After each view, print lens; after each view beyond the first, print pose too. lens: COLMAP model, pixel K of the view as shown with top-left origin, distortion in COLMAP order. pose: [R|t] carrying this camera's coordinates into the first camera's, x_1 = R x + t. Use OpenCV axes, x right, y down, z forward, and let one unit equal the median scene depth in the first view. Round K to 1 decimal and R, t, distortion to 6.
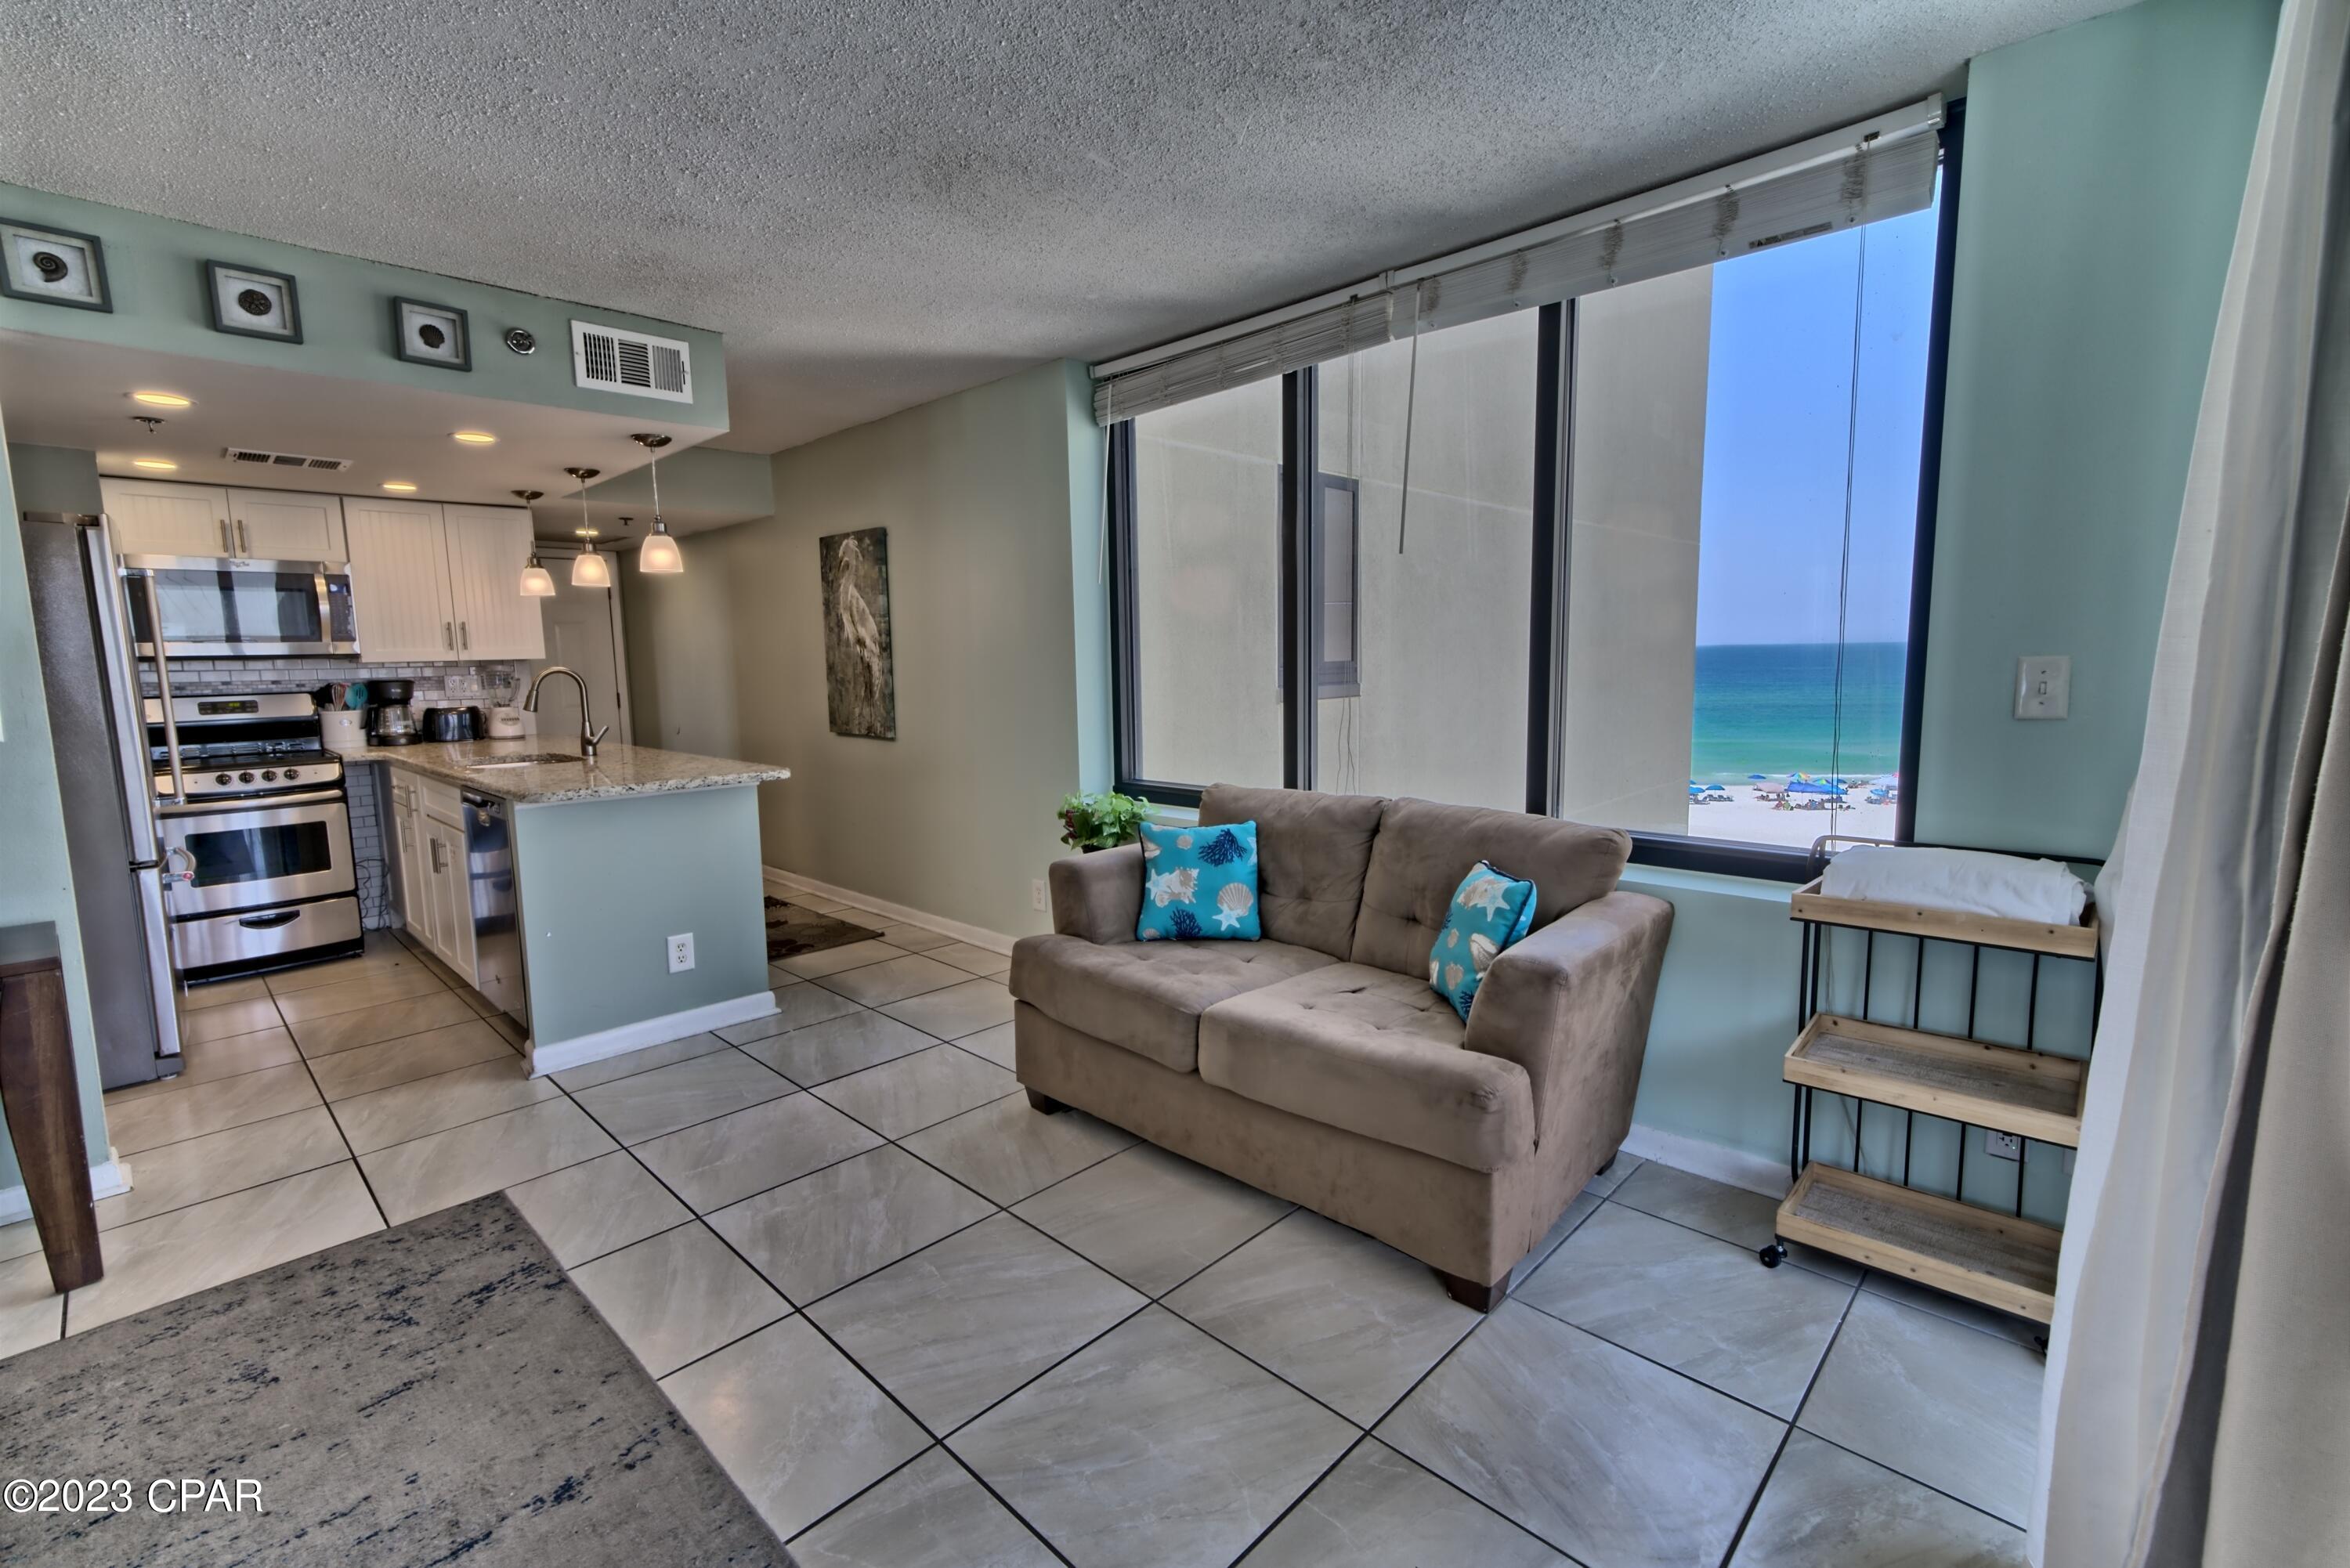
lens RADIAL K [[1016.9, 0, 1177.4], [0, 1016.9, 776.7], [0, 0, 1]] dist [0.003704, 0.002358]
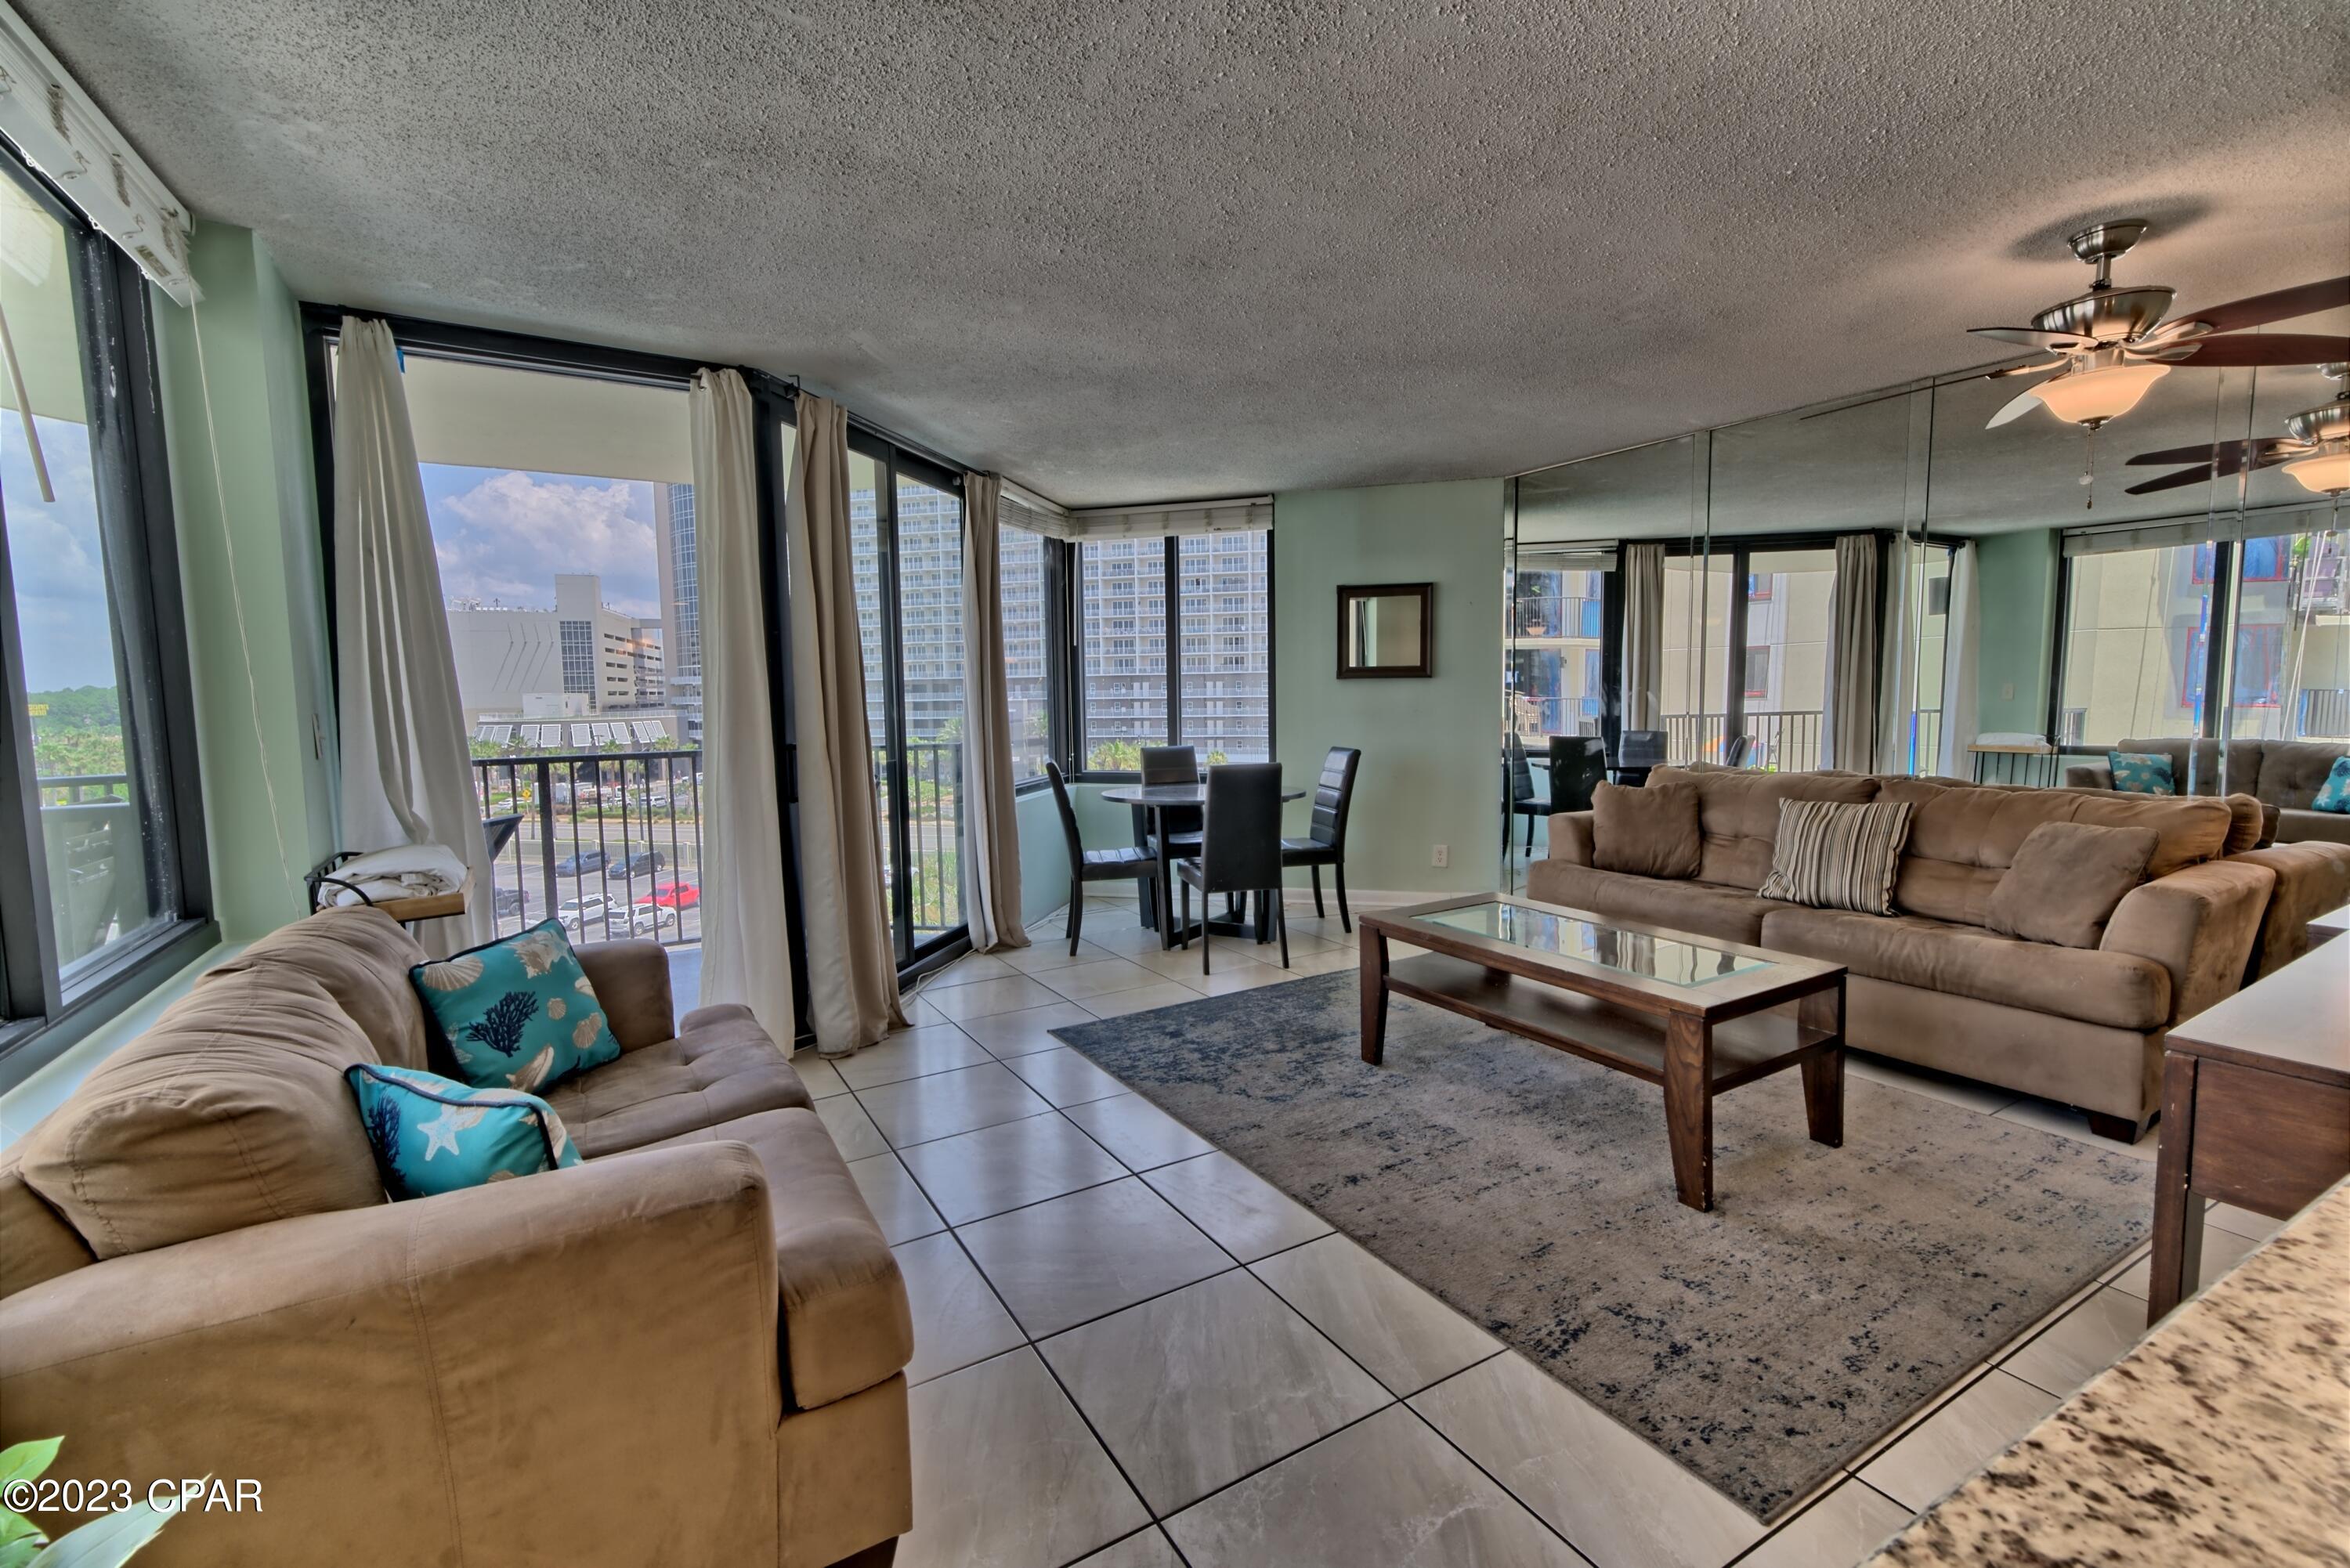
lens RADIAL K [[1016.9, 0, 1174.3], [0, 1016.9, 774.3], [0, 0, 1]] dist [0.003704, 0.002358]
pose [[-0.962465, 0.011240, 0.271174, -0.352391], [0.067291, 0.977828, 0.198305, -0.131677], [-0.262933, 0.209109, -0.941881, 1.133753]]
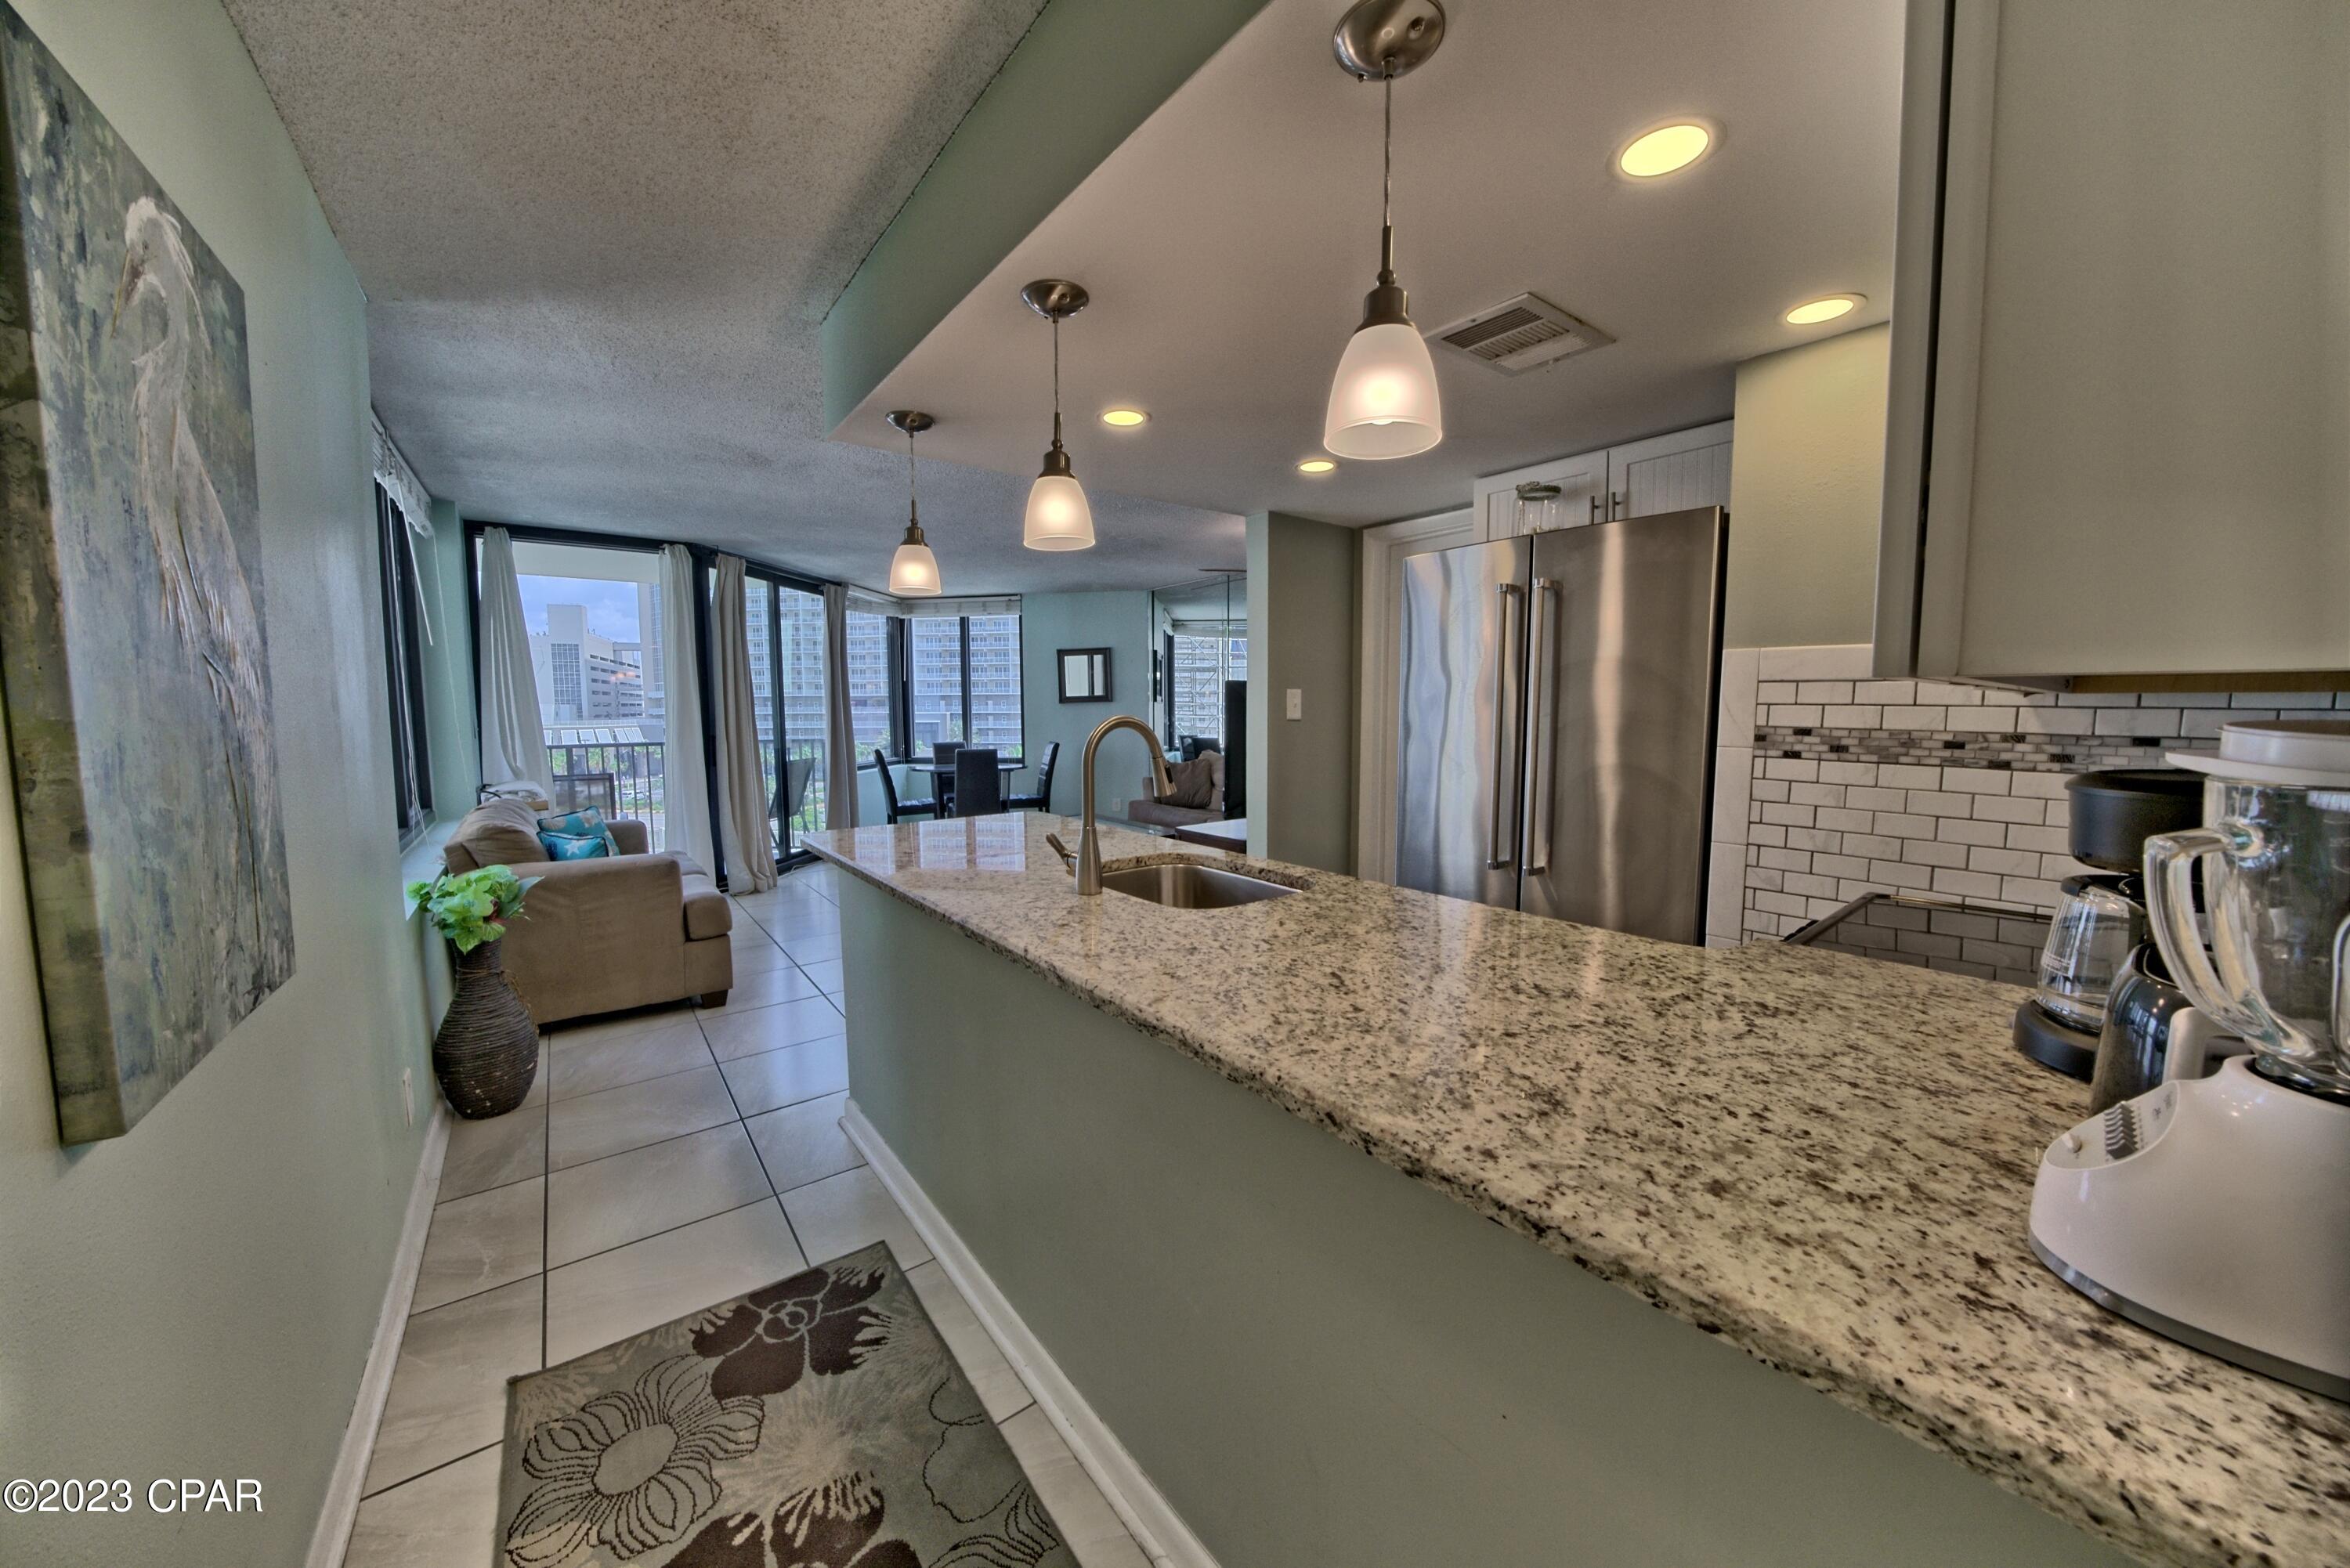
lens RADIAL K [[808.5, 0, 1172.6], [0, 808.5, 779.3], [0, 0, 1]] dist [-0.025206, 0.002365]
pose [[-0.988258, 0.008161, 0.152579, -0.825877], [0.040546, 0.976780, 0.210375, -0.191054], [-0.147319, 0.214091, -0.965641, 1.658608]]
